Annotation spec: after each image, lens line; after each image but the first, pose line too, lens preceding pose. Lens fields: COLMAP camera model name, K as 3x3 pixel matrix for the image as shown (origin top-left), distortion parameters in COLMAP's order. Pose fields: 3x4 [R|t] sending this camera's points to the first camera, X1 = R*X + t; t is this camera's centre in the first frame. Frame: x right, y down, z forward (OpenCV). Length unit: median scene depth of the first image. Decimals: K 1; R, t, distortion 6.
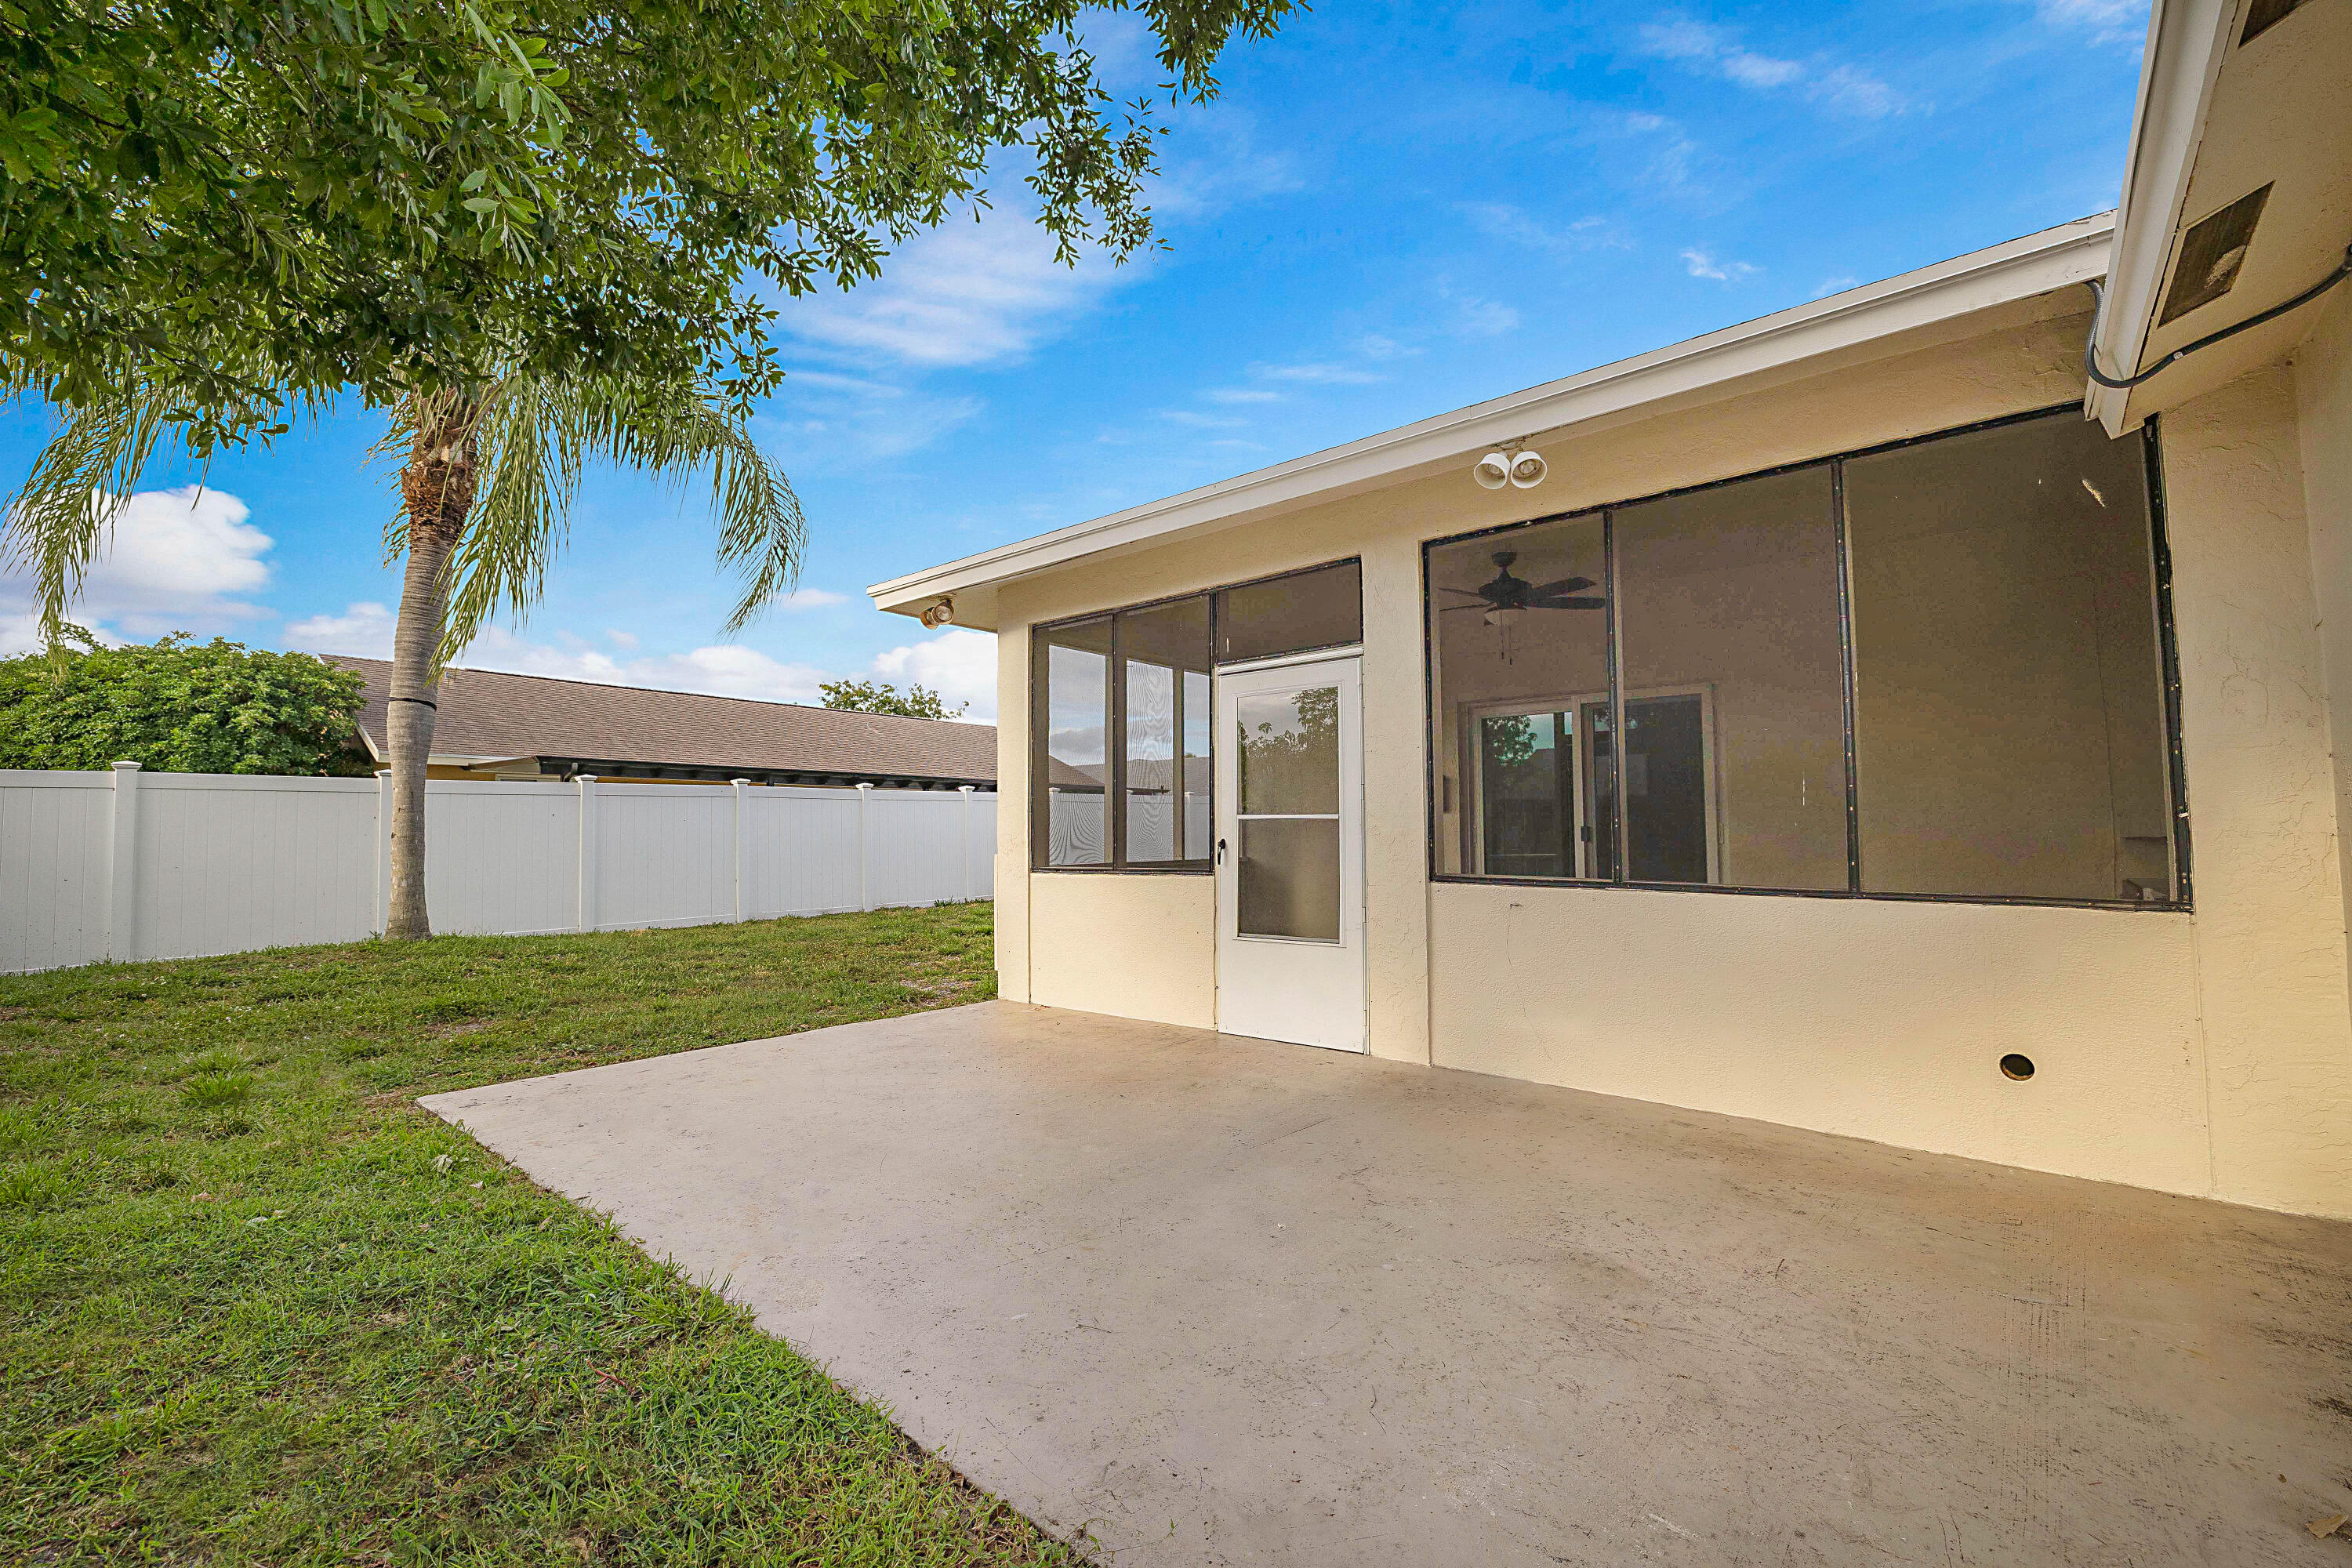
lens RADIAL K [[1010.4, 0, 1163.5], [0, 1010.4, 782.9], [0, 0, 1]] dist [-0.028901, 0.001671]
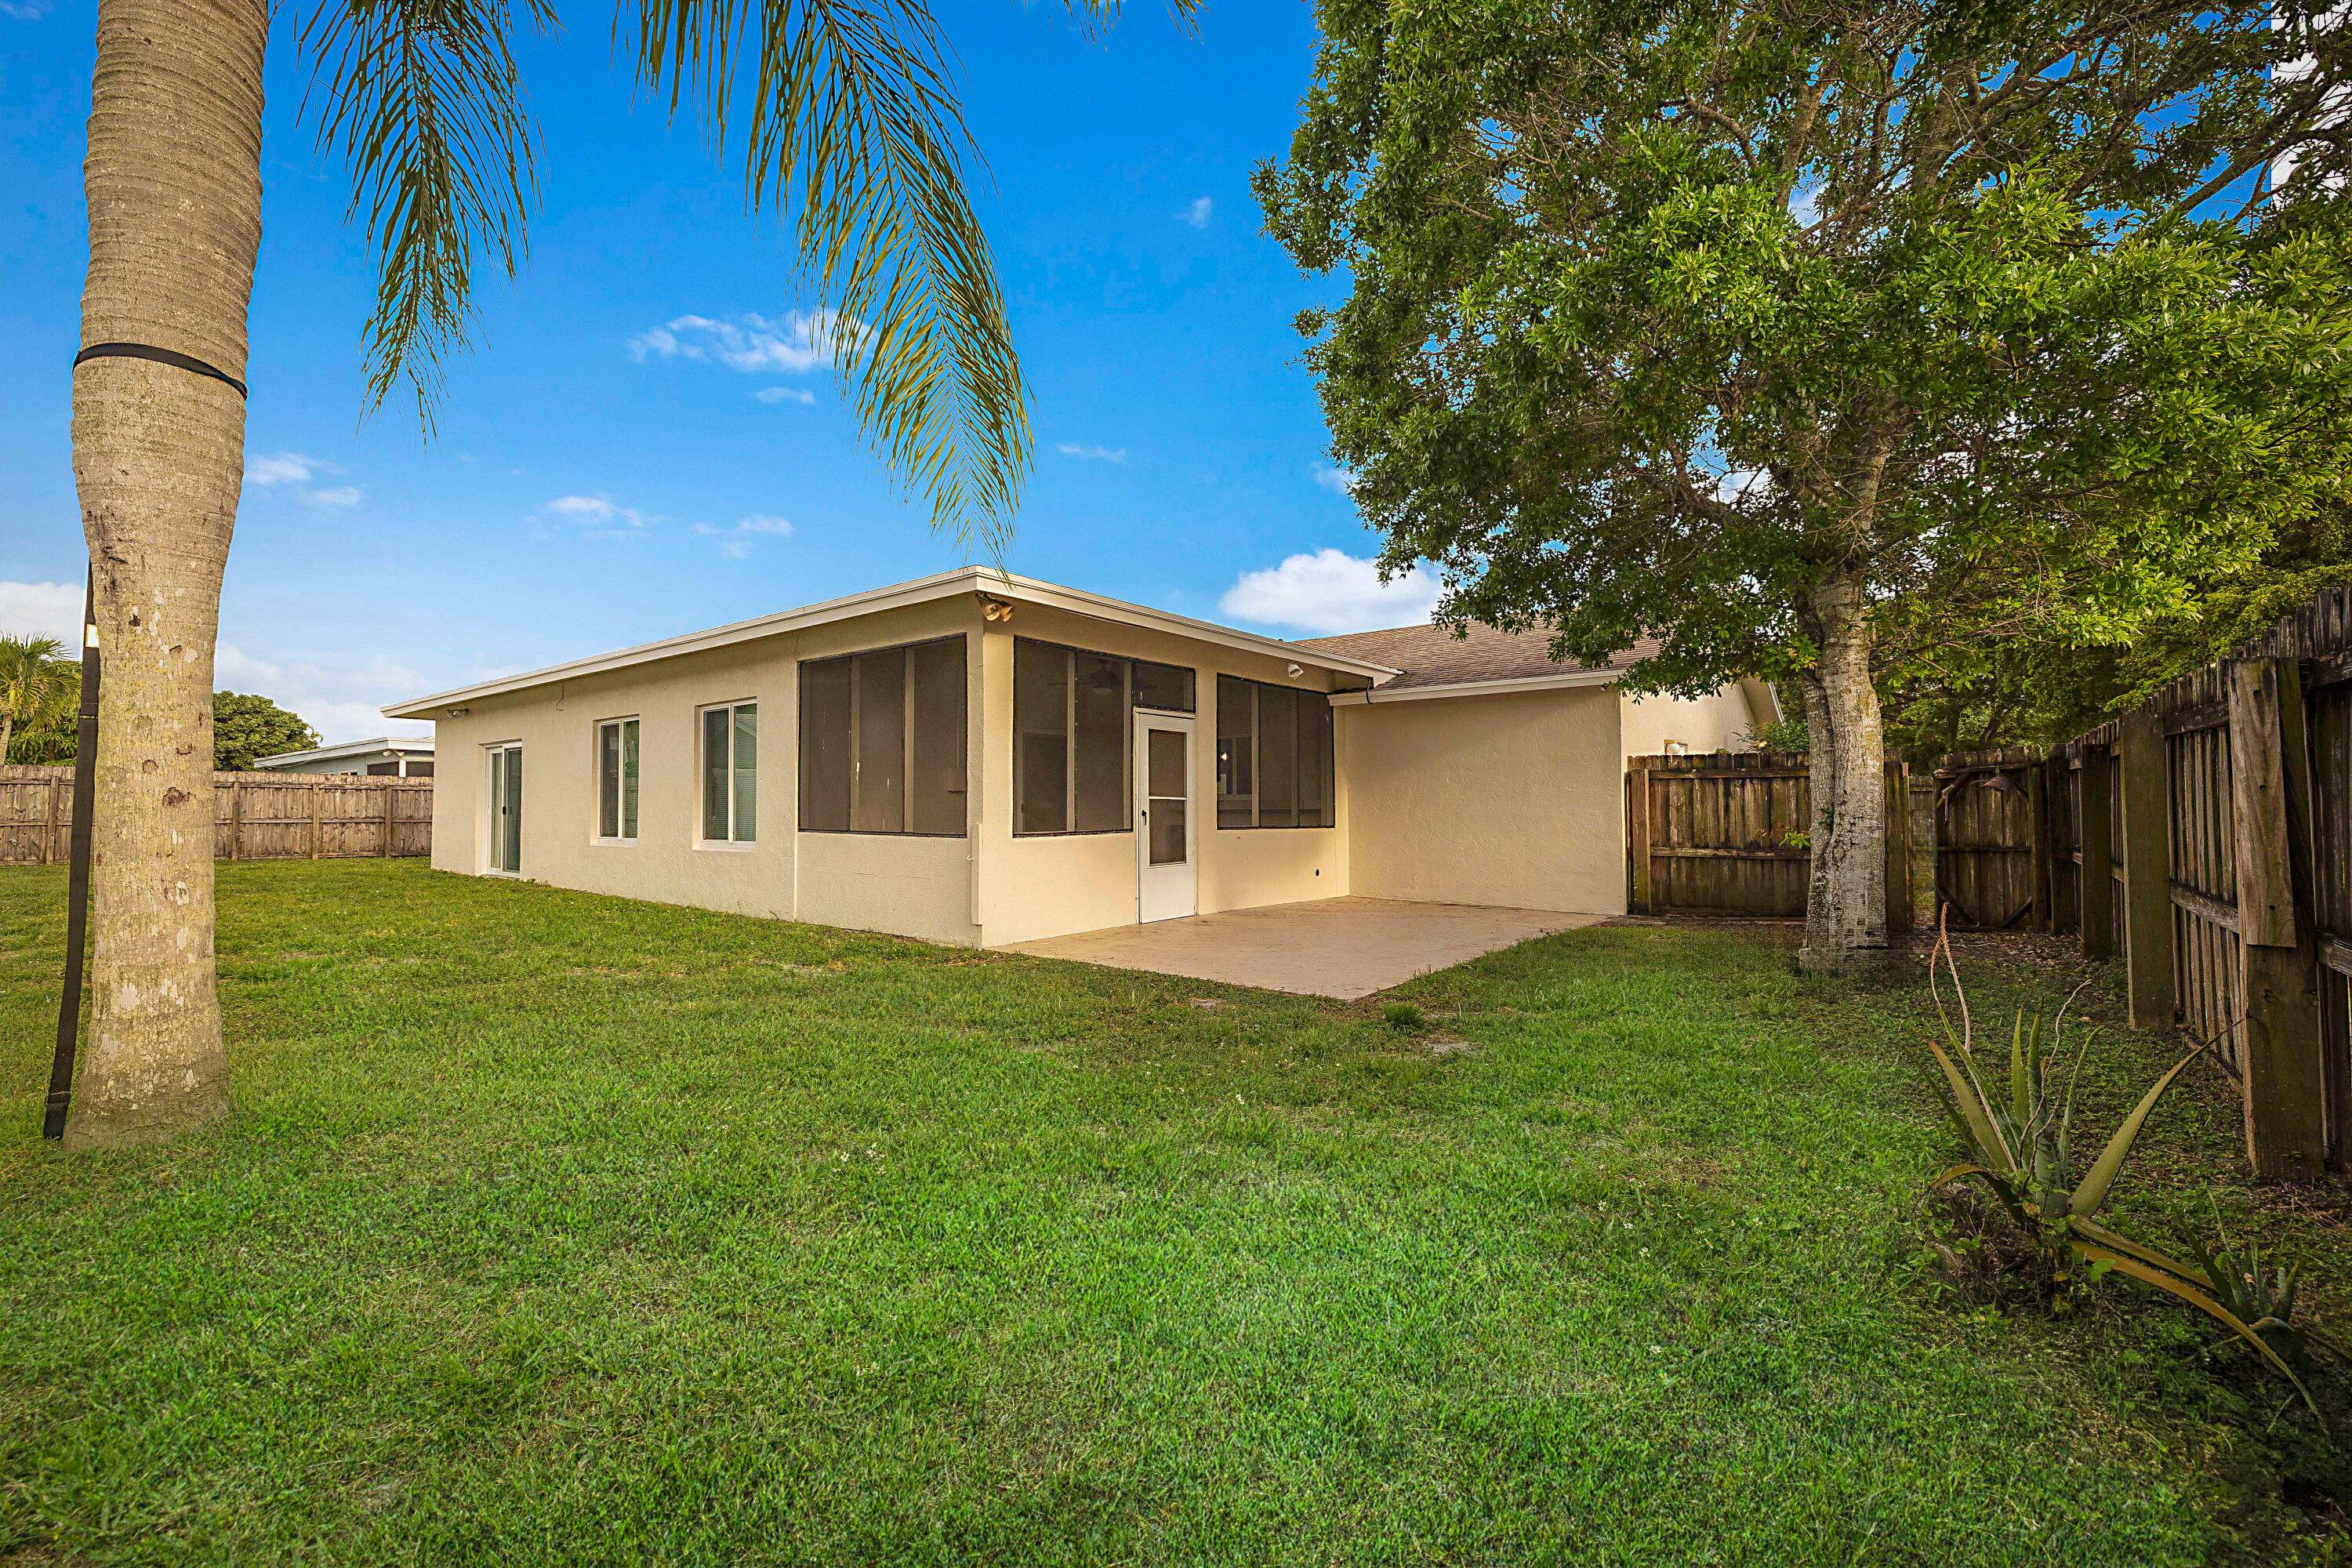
lens RADIAL K [[1010.4, 0, 1163.5], [0, 1010.4, 782.9], [0, 0, 1]] dist [-0.028901, 0.001671]
pose [[-0.036694, 0.034058, 0.998746, -1.675795], [-0.044590, 0.998368, -0.035683, 0.069216], [-0.998331, -0.045843, -0.035115, 1.039391]]
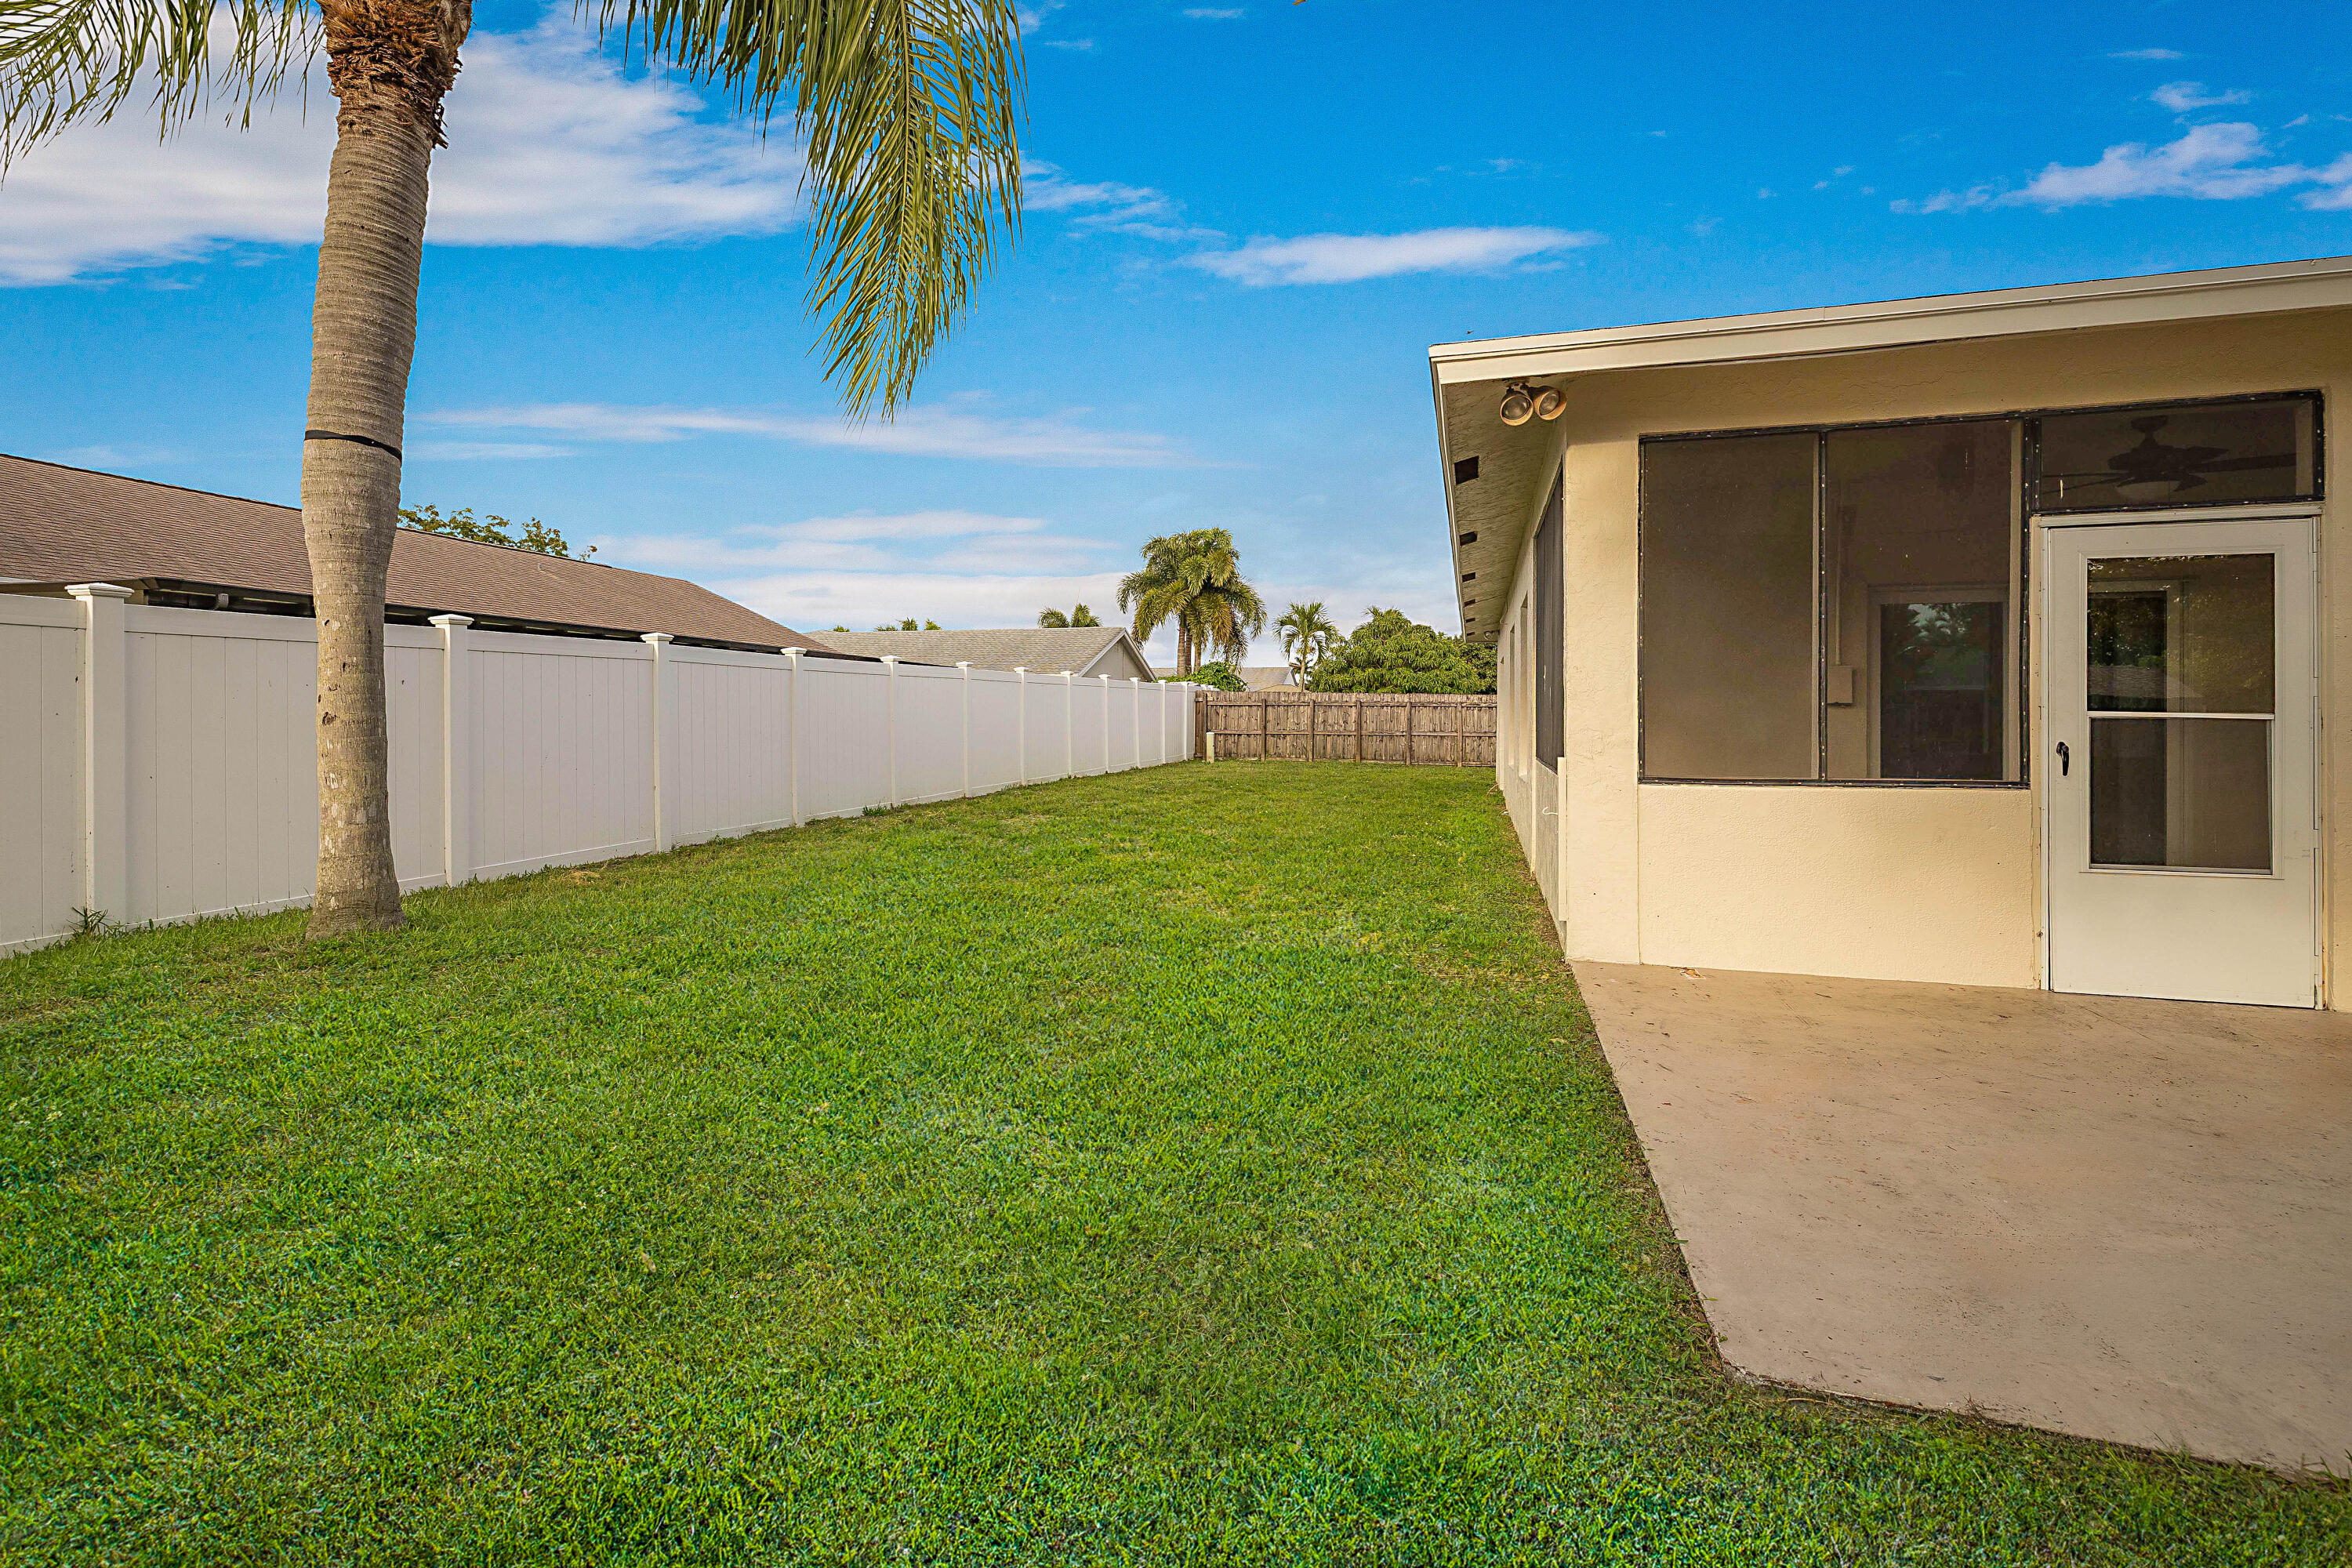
lens RADIAL K [[1010.4, 0, 1163.5], [0, 1010.4, 782.9], [0, 0, 1]] dist [-0.028901, 0.001671]
pose [[0.923605, -0.008710, 0.383246, -0.884094], [-0.032841, 0.994269, 0.101742, 0.032151], [-0.381936, -0.106555, 0.918026, 0.574623]]
